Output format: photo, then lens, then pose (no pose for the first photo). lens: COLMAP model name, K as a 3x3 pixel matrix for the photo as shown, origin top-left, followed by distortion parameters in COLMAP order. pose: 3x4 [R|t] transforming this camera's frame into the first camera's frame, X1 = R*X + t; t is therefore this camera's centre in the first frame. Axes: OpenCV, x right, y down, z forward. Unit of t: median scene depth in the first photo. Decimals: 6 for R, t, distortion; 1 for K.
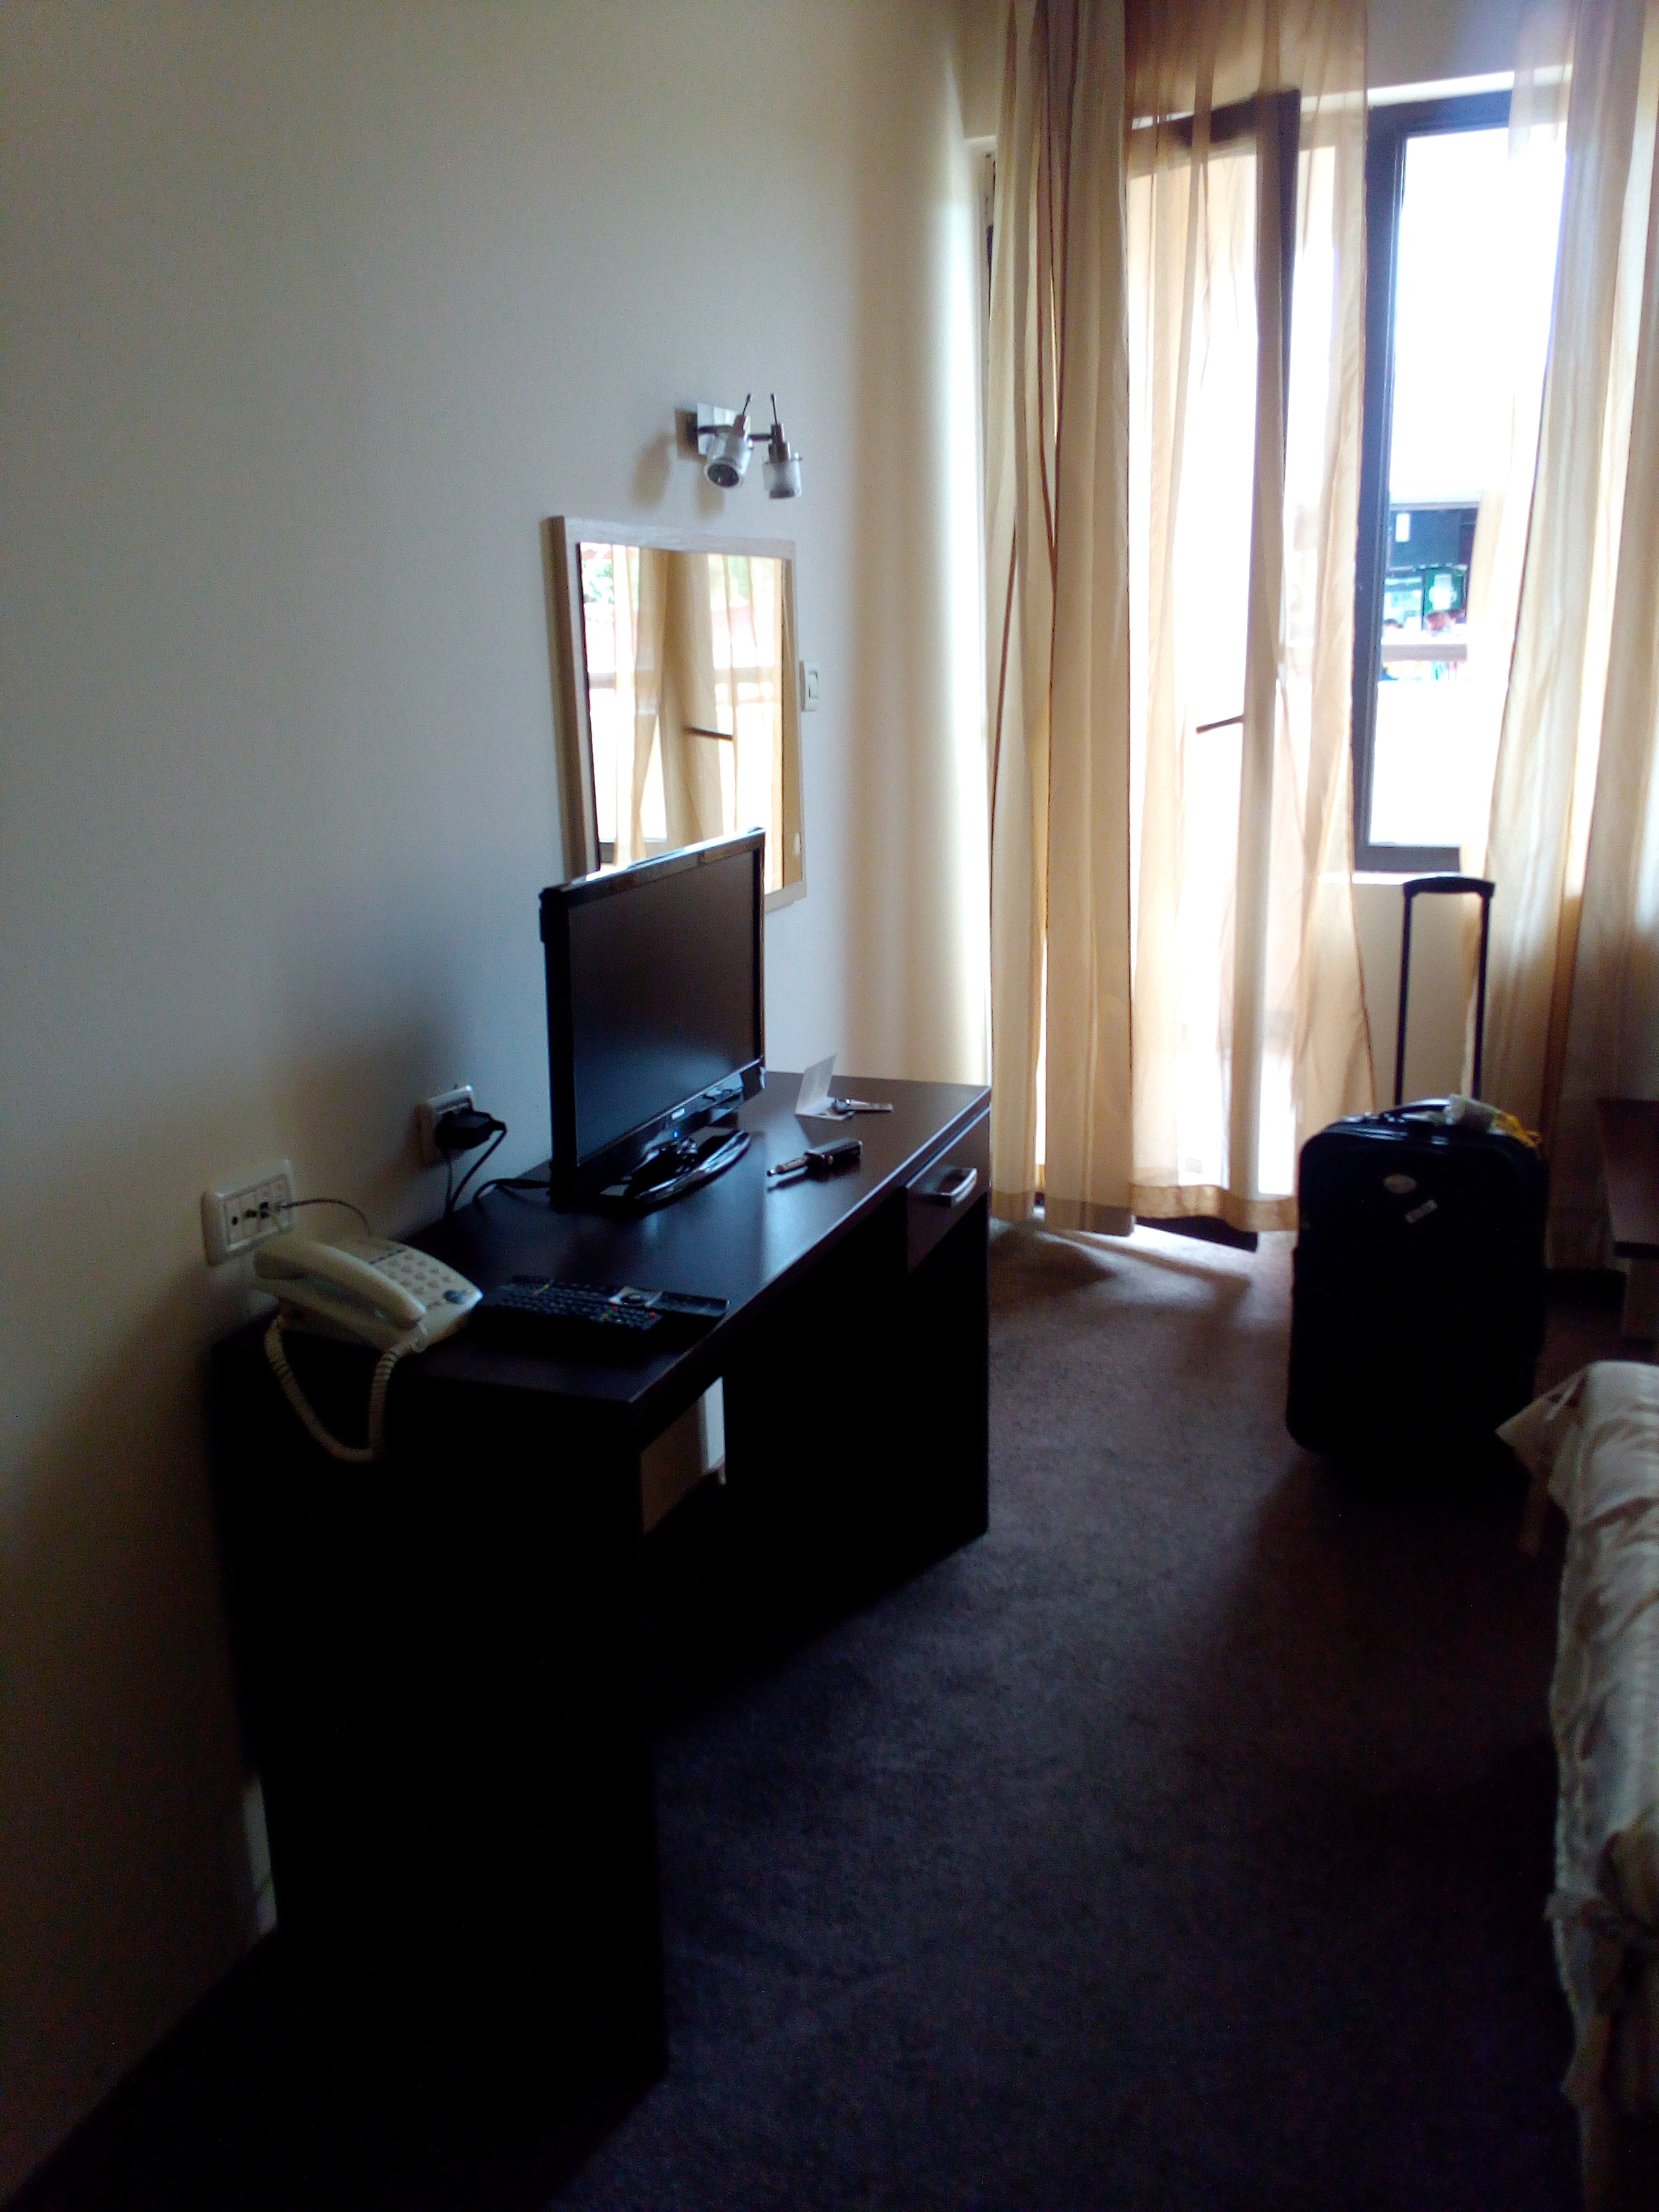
lens RADIAL K [[1918.9, 0, 829.5], [0, 1918.9, 1106.0], [0, 0, 1]] dist [-0.000042, 0.000993]
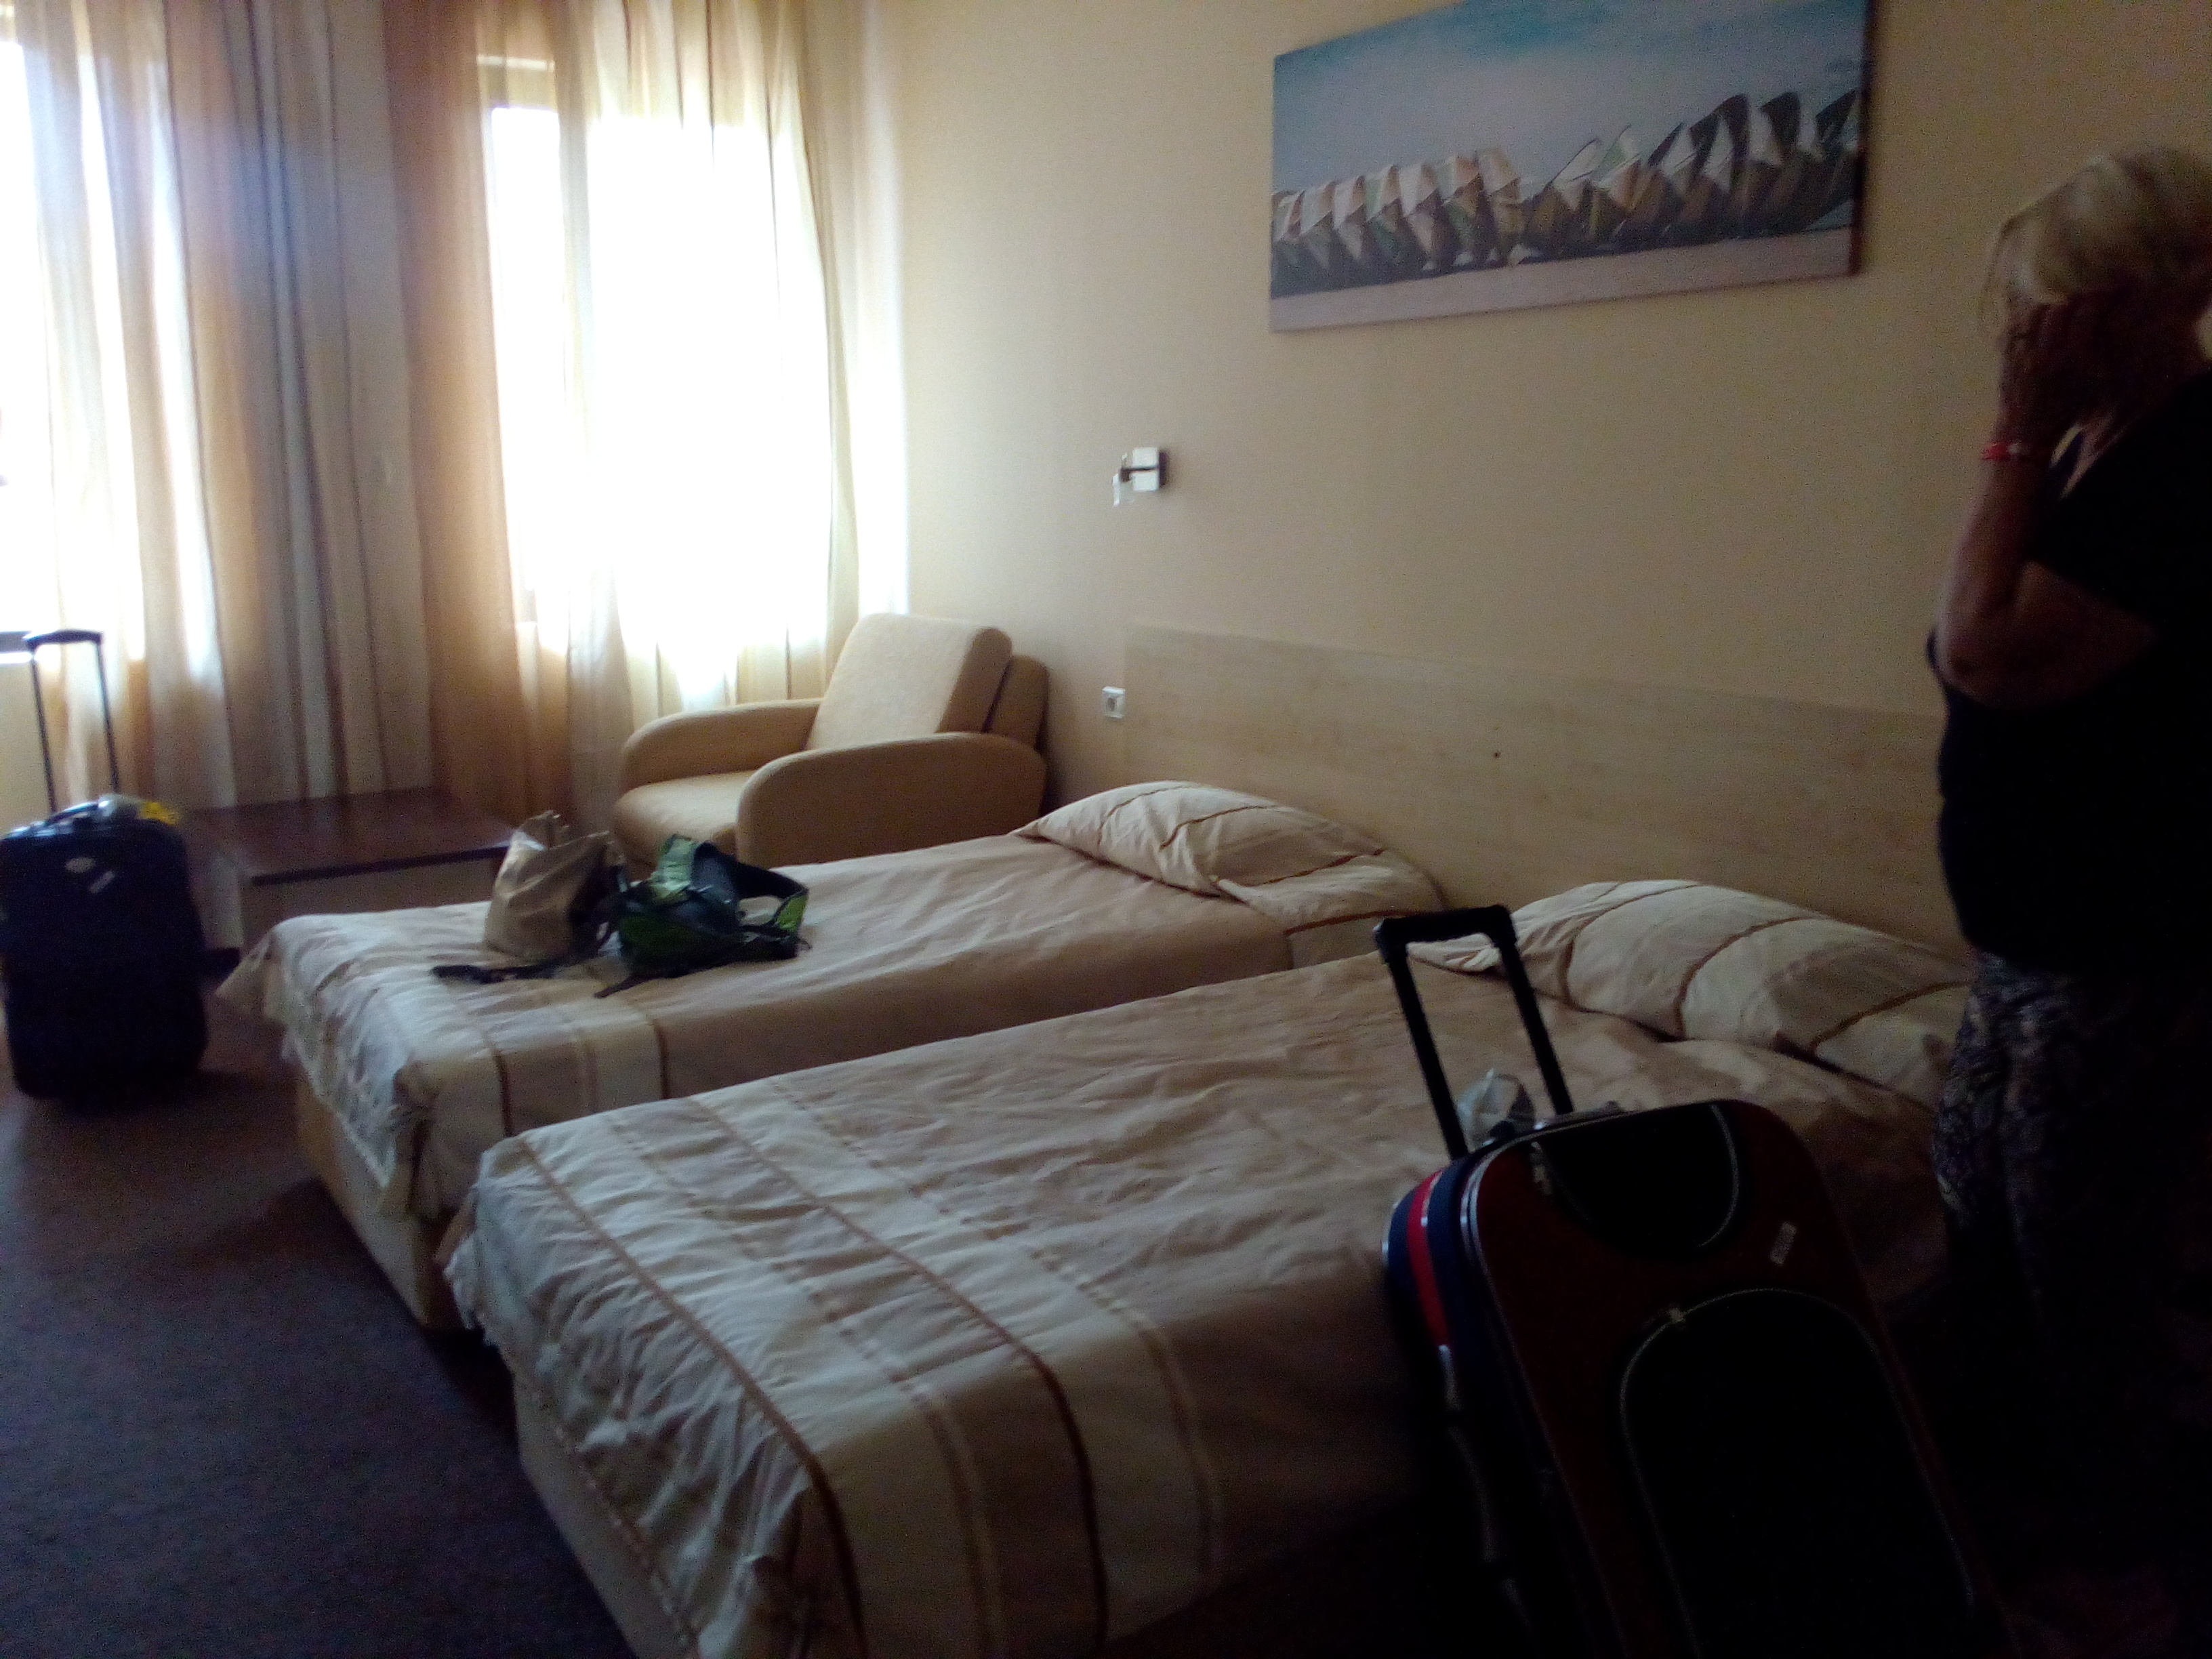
lens RADIAL K [[1918.9, 0, 1106.0], [0, 1918.9, 829.5], [0, 0, 1]] dist [-0.000042, 0.000993]
pose [[0.609517, -0.145520, 0.779303, -0.292676], [0.197351, 0.979915, 0.028626, 0.117740], [-0.767816, 0.136348, 0.625993, -0.358252]]
